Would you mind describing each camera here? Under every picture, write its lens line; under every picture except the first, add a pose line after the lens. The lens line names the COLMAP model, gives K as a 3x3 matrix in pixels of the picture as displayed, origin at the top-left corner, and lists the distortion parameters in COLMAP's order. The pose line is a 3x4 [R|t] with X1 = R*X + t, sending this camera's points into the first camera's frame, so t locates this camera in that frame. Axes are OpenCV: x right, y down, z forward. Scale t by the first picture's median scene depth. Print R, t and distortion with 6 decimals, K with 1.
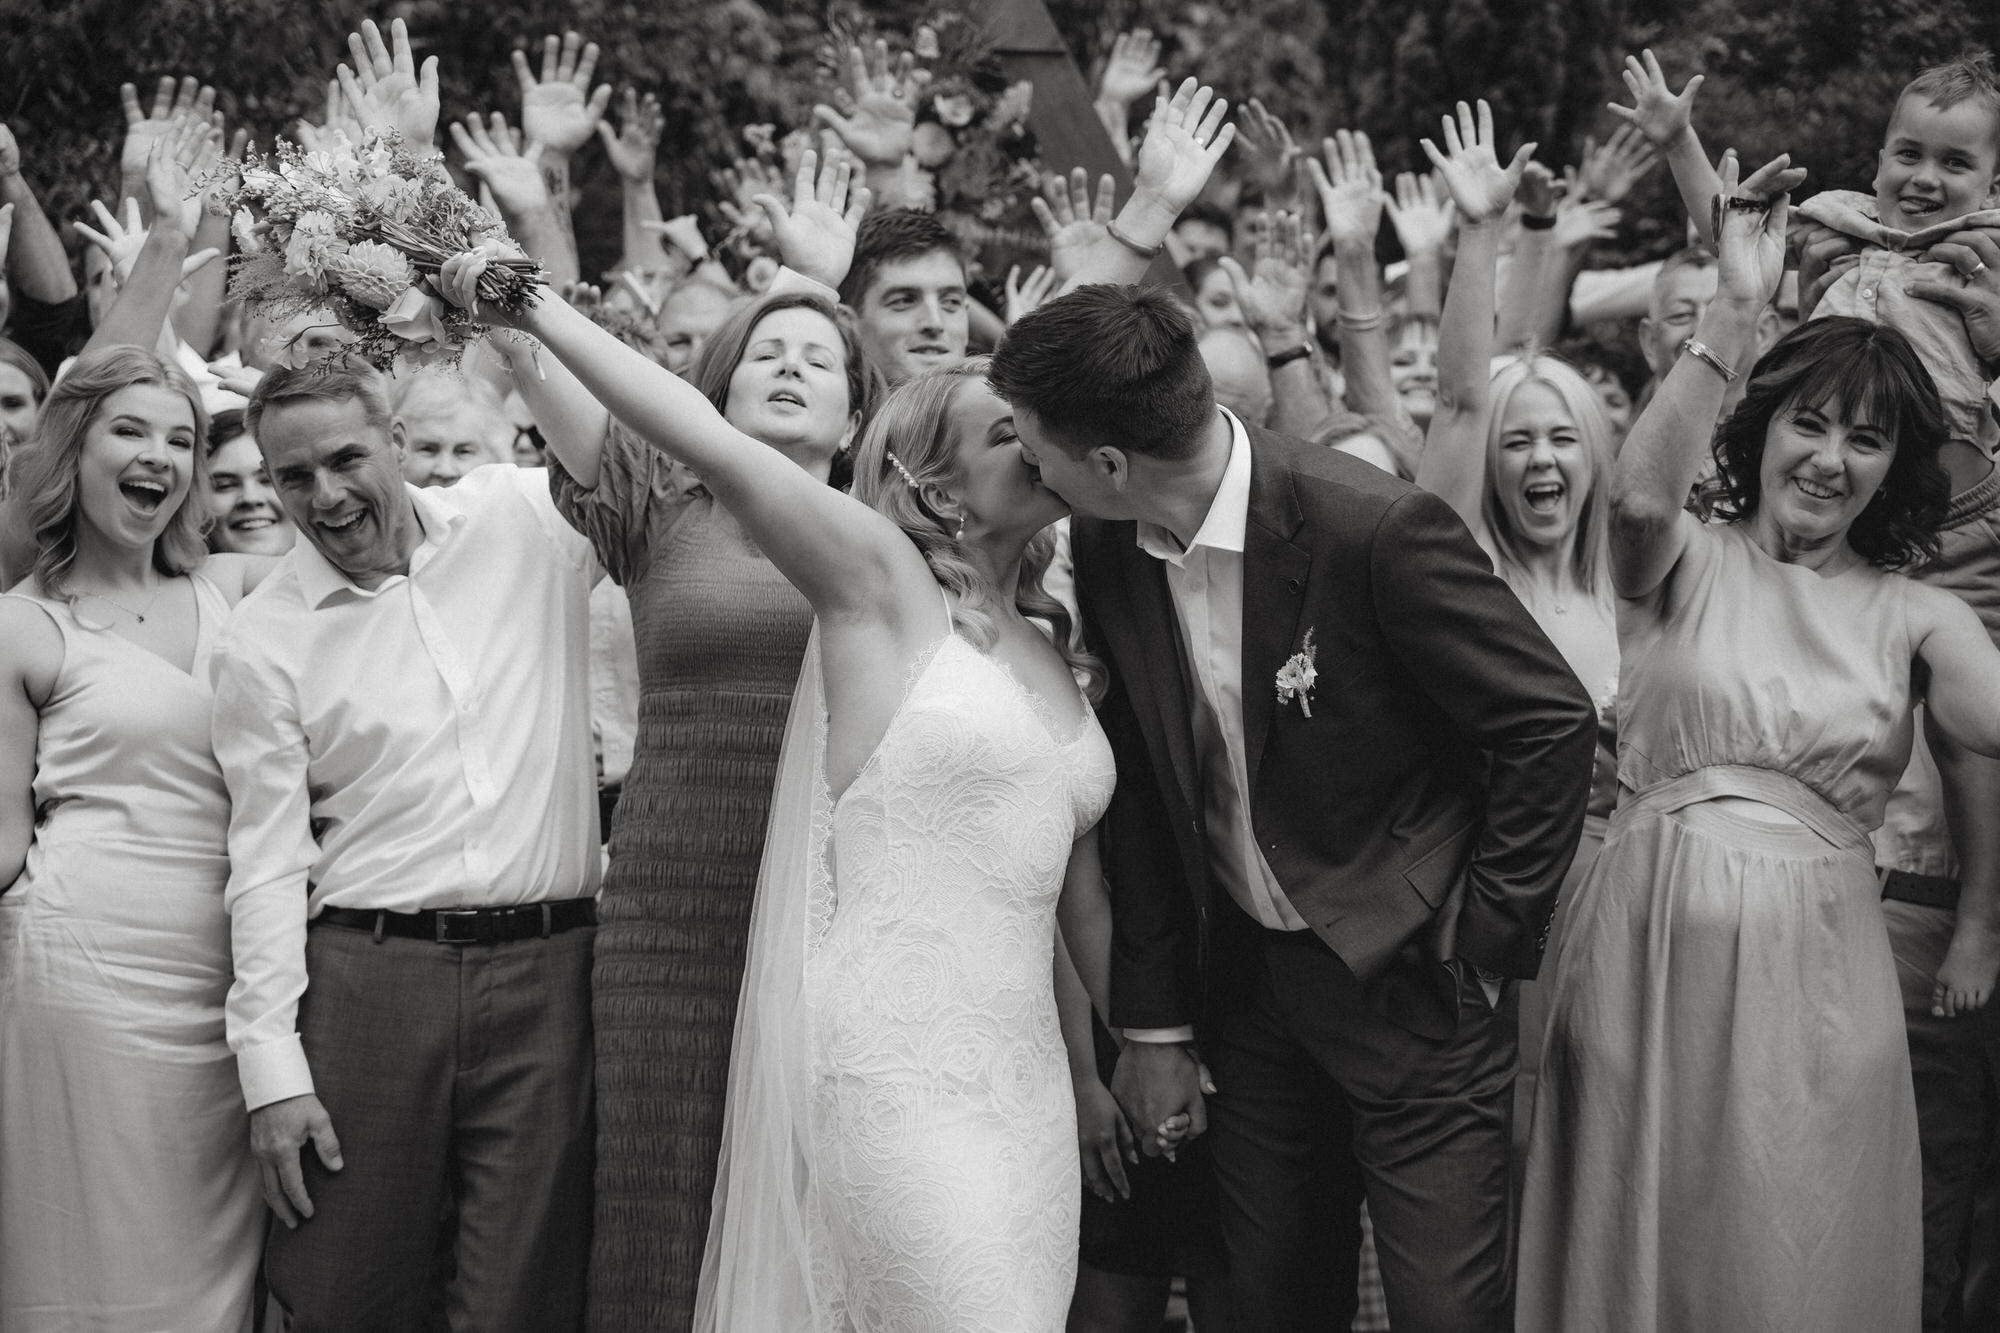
lens RADIAL K [[4250.4, 0, 1032.6], [0, 4250.4, 613.6], [0, 0, 1]] dist [0.405649, 0.024522]
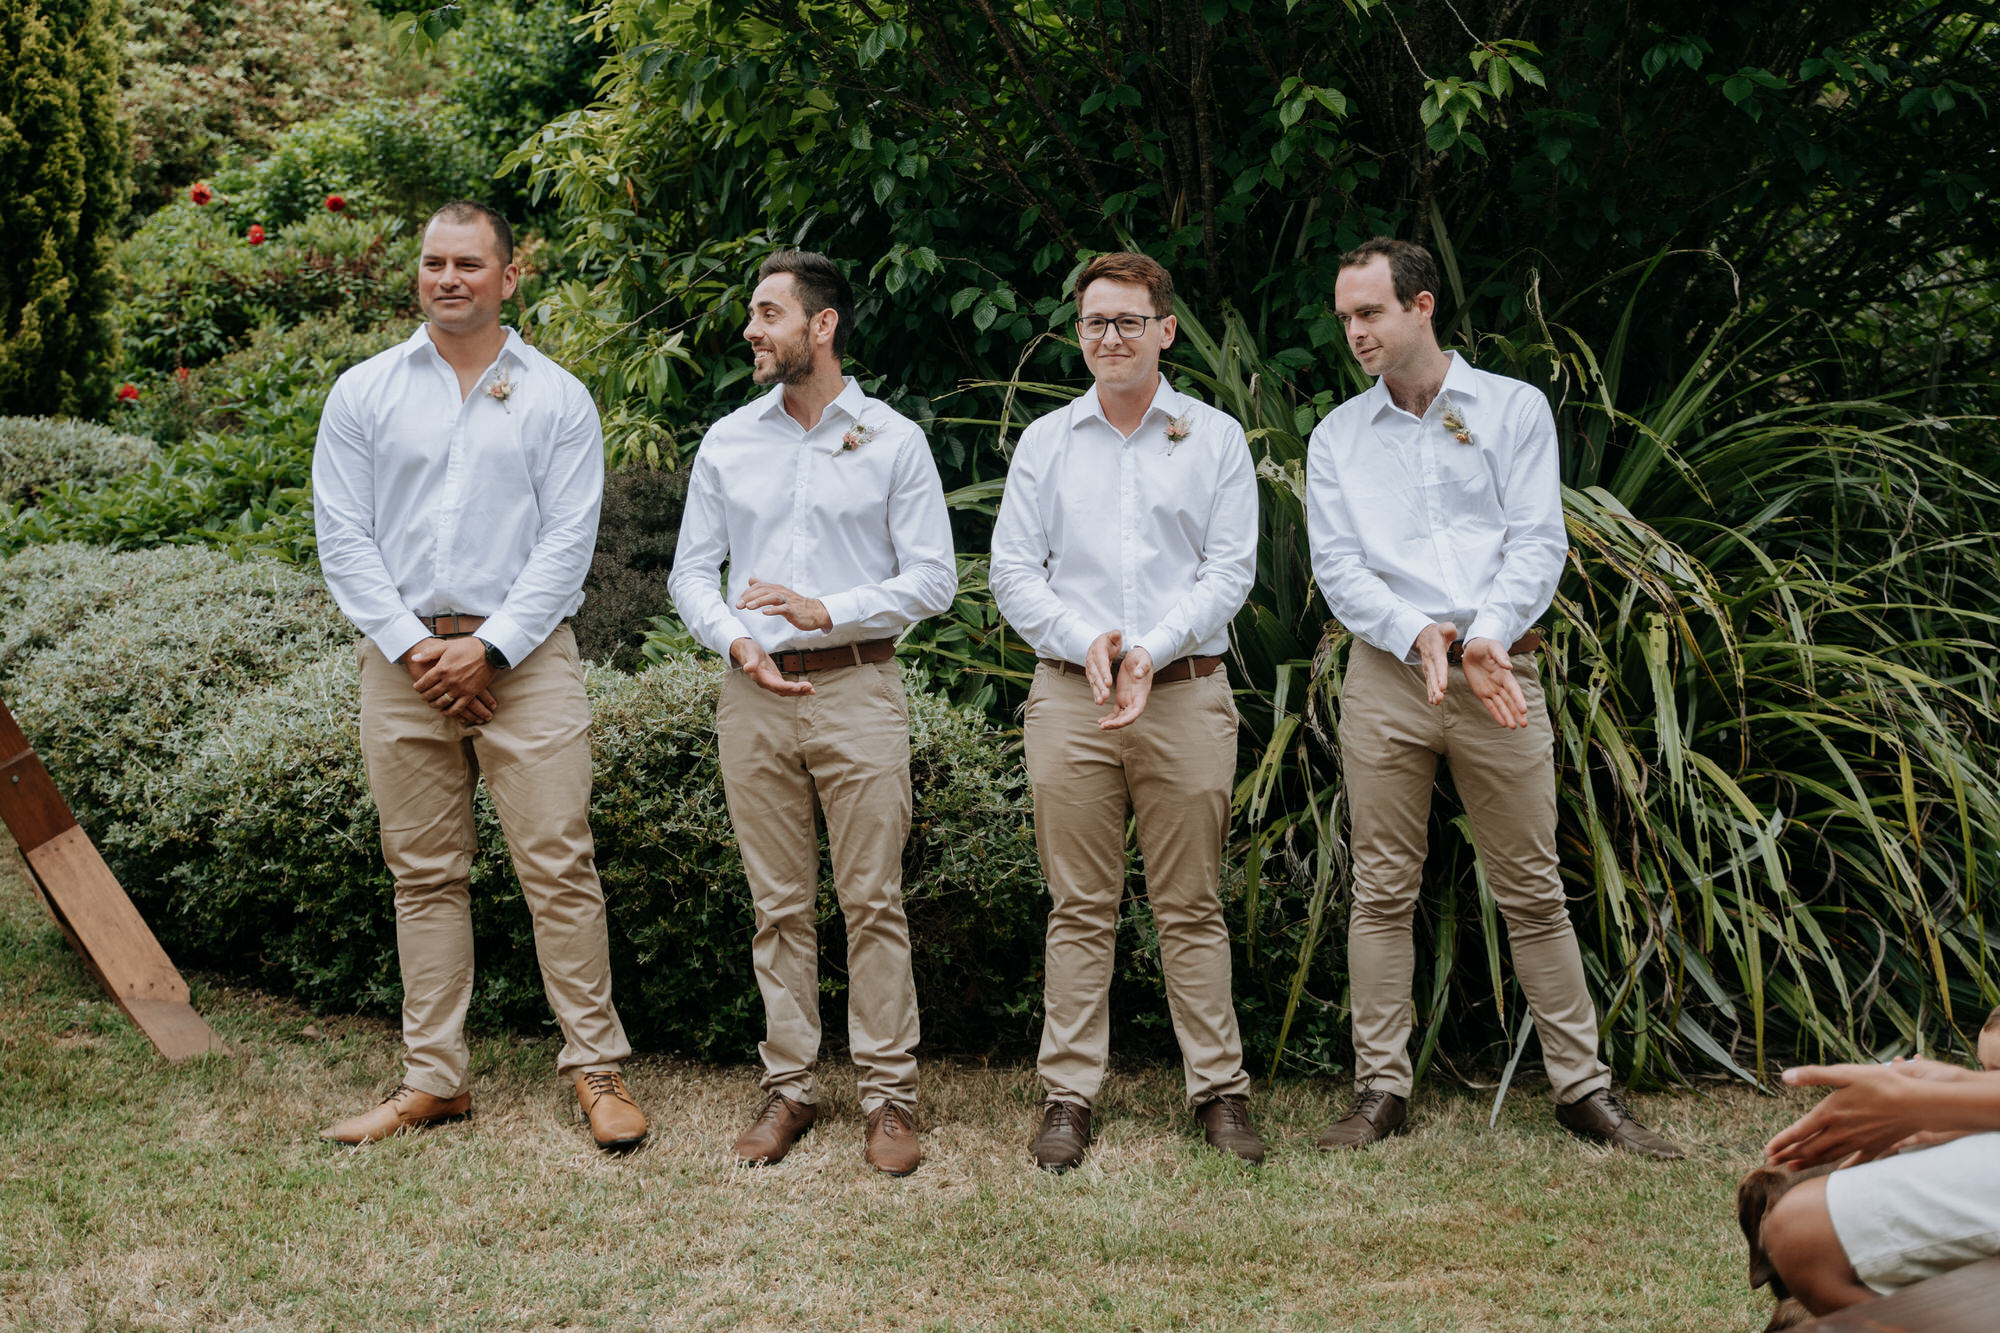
lens RADIAL K [[2625.1, 0, 954.2], [0, 2625.1, 656.9], [0, 0, 1]] dist [0.044691, -0.003048]
pose [[0.906977, -0.032683, 0.419910, 0.023360], [0.038840, 0.999227, -0.006119, 0.029794], [-0.419385, 0.021859, 0.907545, 0.178764]]
